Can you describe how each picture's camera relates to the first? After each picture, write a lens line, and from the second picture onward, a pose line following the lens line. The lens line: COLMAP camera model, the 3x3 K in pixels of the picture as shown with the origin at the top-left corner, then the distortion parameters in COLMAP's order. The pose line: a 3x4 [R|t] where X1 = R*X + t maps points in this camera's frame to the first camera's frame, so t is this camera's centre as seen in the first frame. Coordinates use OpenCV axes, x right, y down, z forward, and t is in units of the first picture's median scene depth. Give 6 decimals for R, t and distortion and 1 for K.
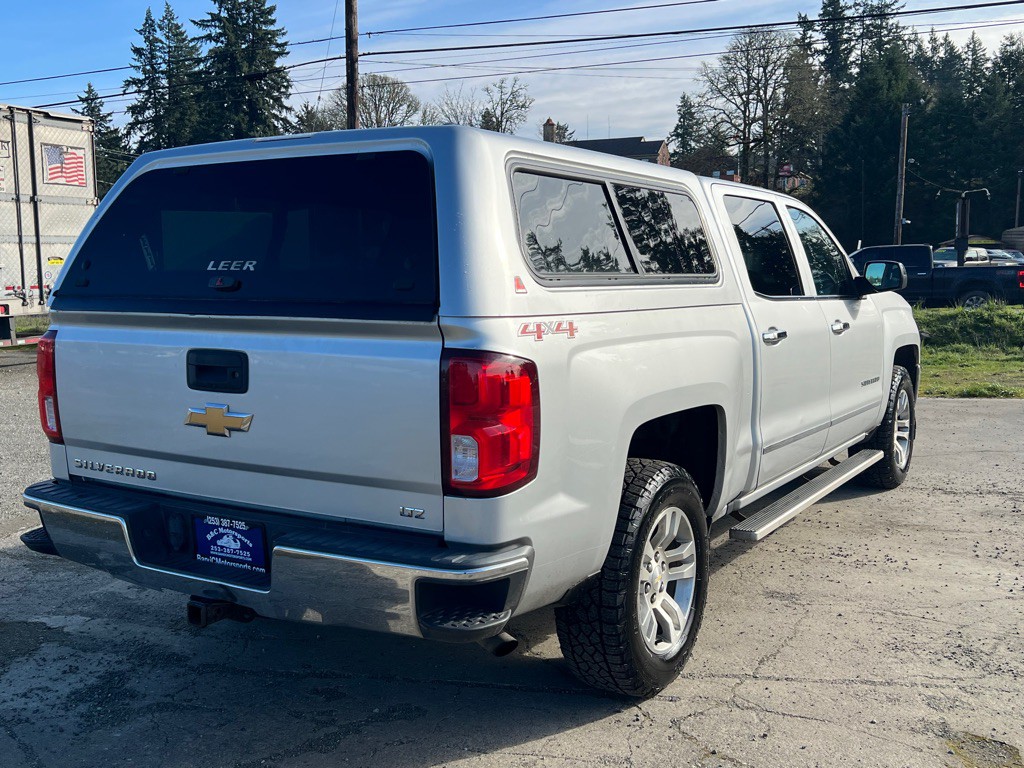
lens RADIAL K [[1023.1, 0, 513.7], [0, 1023.1, 377.0], [0, 0, 1]] dist [0.068586, -0.107679]
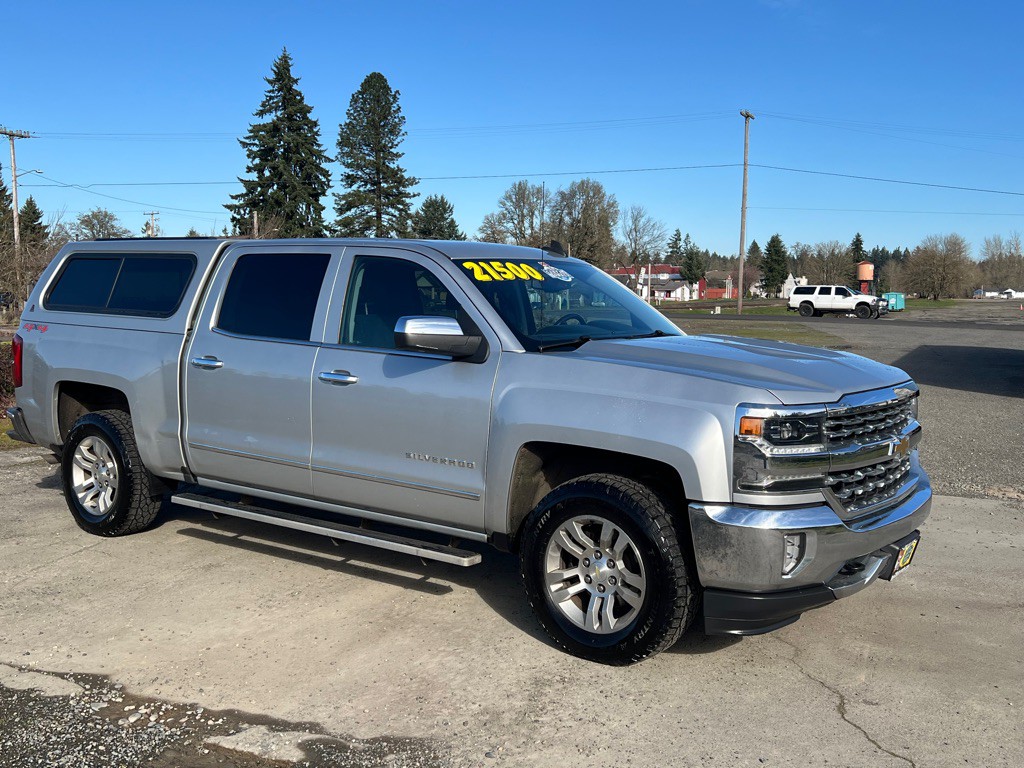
lens RADIAL K [[1015.0, 0, 523.8], [0, 1015.0, 383.1], [0, 0, 1]] dist [0.124786, -0.283740]
pose [[-0.064183, 0.098866, -0.993029, 1.295959], [-0.120316, 0.987055, 0.106047, -0.170650], [0.990659, 0.126283, -0.051457, 1.250020]]
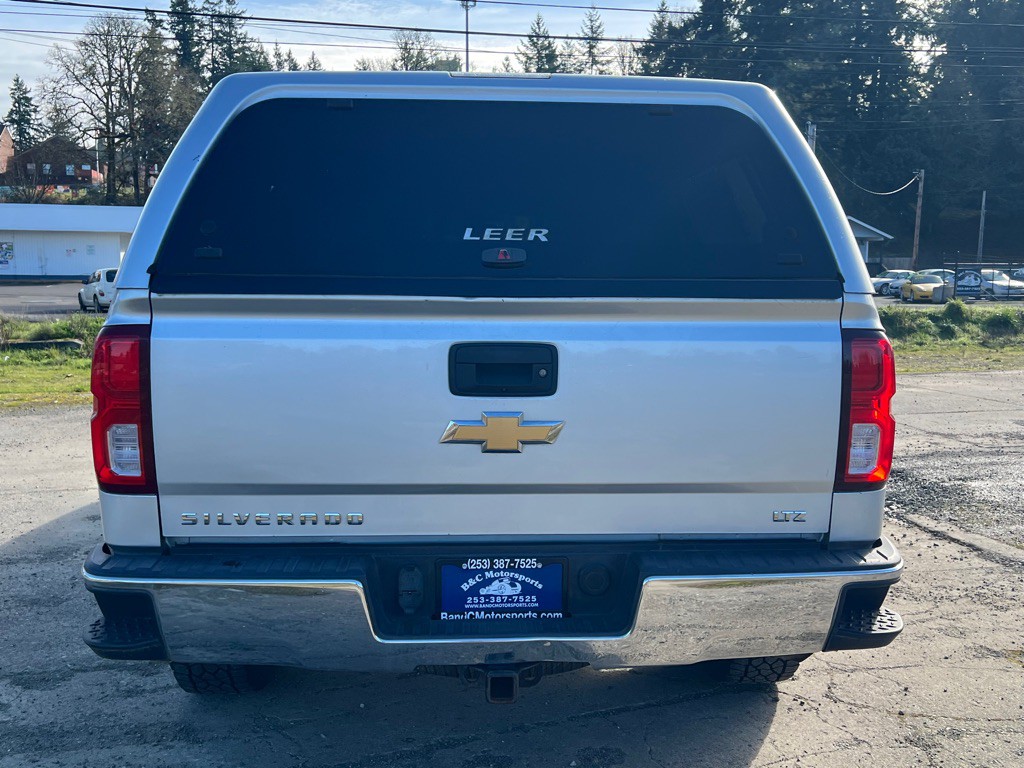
lens RADIAL K [[1024.7, 0, 521.4], [0, 1024.7, 383.5], [0, 0, 1]] dist [0.092428, -0.167416]
pose [[0.820385, -0.049113, 0.569699, -0.425098], [0.047870, 0.998706, 0.017163, -0.004711], [-0.569804, 0.013191, 0.821674, 0.209933]]
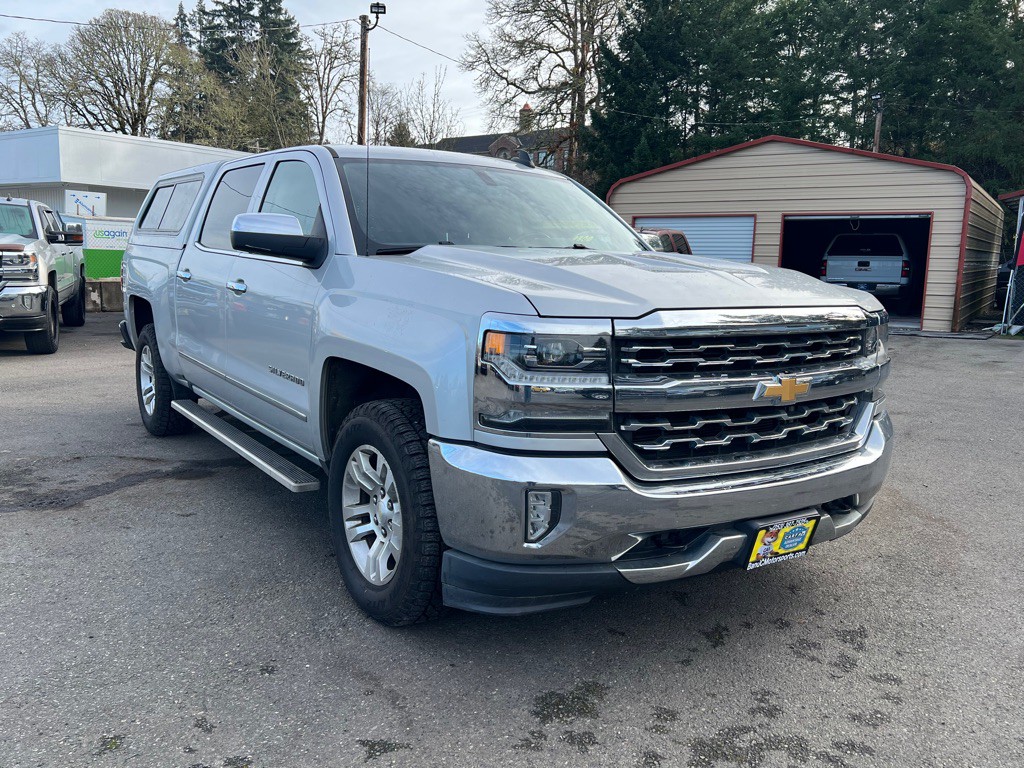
lens RADIAL K [[851.0, 0, 507.5], [0, 851.0, 386.9], [0, 0, 1]] dist [0.036965, -0.015898]
pose [[-0.407804, 0.135920, -0.902896, 0.960977], [-0.123632, 0.971532, 0.202092, -0.150795], [0.904661, 0.194040, -0.379391, 1.572491]]
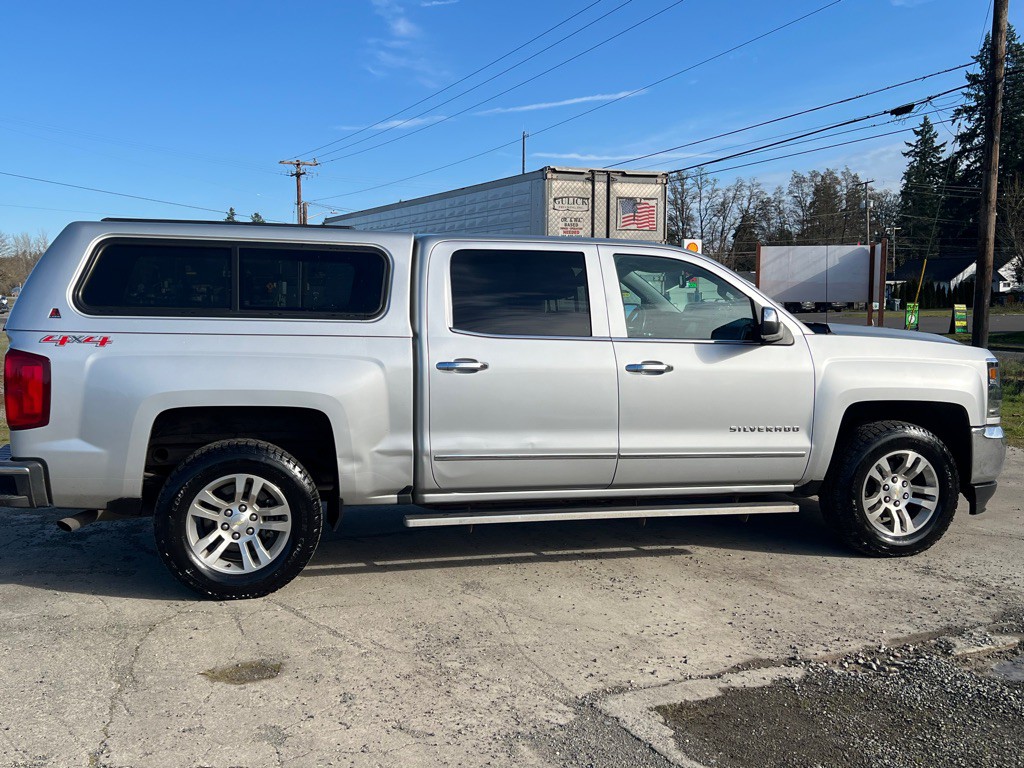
lens RADIAL K [[1015.5, 0, 504.5], [0, 1015.5, 383.5], [0, 0, 1]] dist [0.093621, -0.165440]
pose [[0.714575, 0.073343, -0.695704, 0.952585], [-0.088473, 0.995978, 0.014126, -0.034343], [0.693942, 0.051457, 0.718190, 0.152763]]
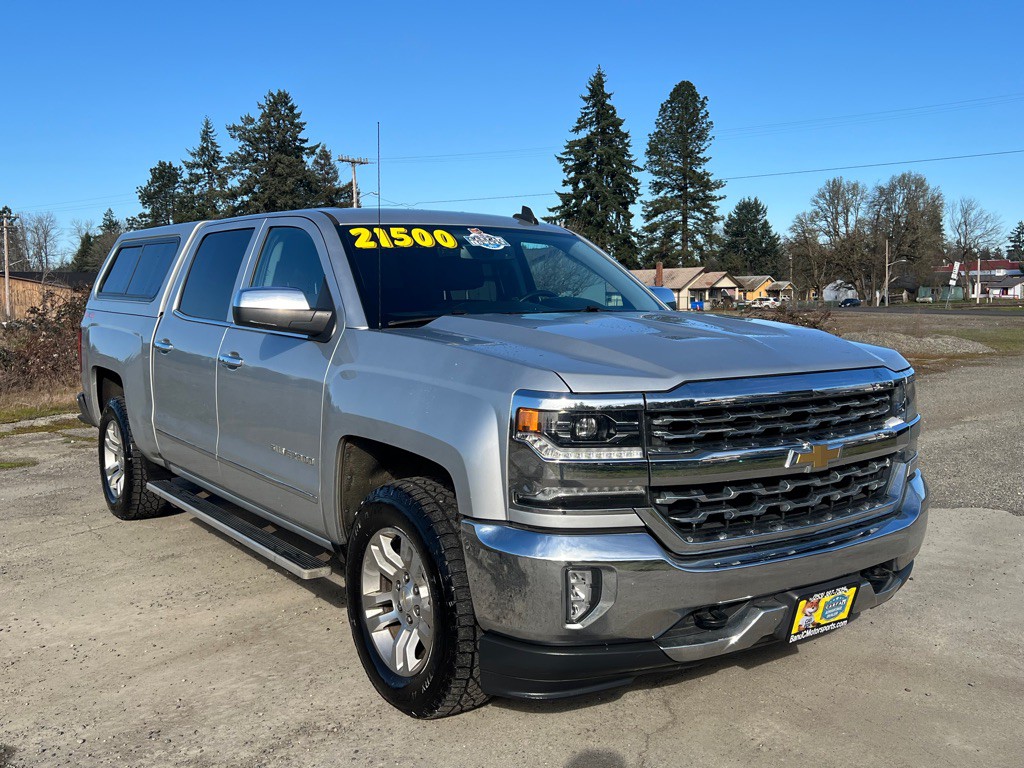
lens RADIAL K [[981.7, 0, 514.5], [0, 981.7, 379.0], [0, 0, 1]] dist [0.101989, -0.207543]
pose [[-0.375276, 0.091741, -0.922362, 1.038675], [-0.092994, 0.986343, 0.135941, -0.175168], [0.922236, 0.136790, -0.361620, 1.569681]]
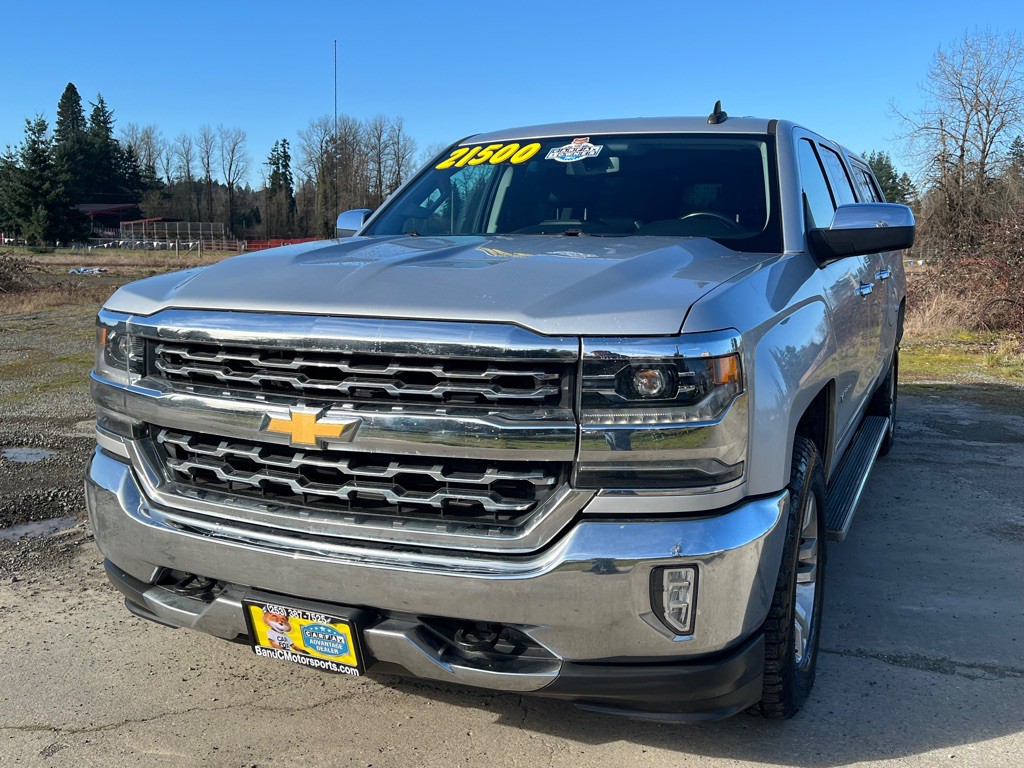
lens RADIAL K [[976.5, 0, 515.5], [0, 976.5, 380.2], [0, 0, 1]] dist [0.088281, -0.142260]
pose [[-0.990469, 0.030322, -0.134359, 0.381790], [-0.004842, 0.967200, 0.253968, -0.196200], [0.137653, 0.252198, -0.957835, 1.955111]]
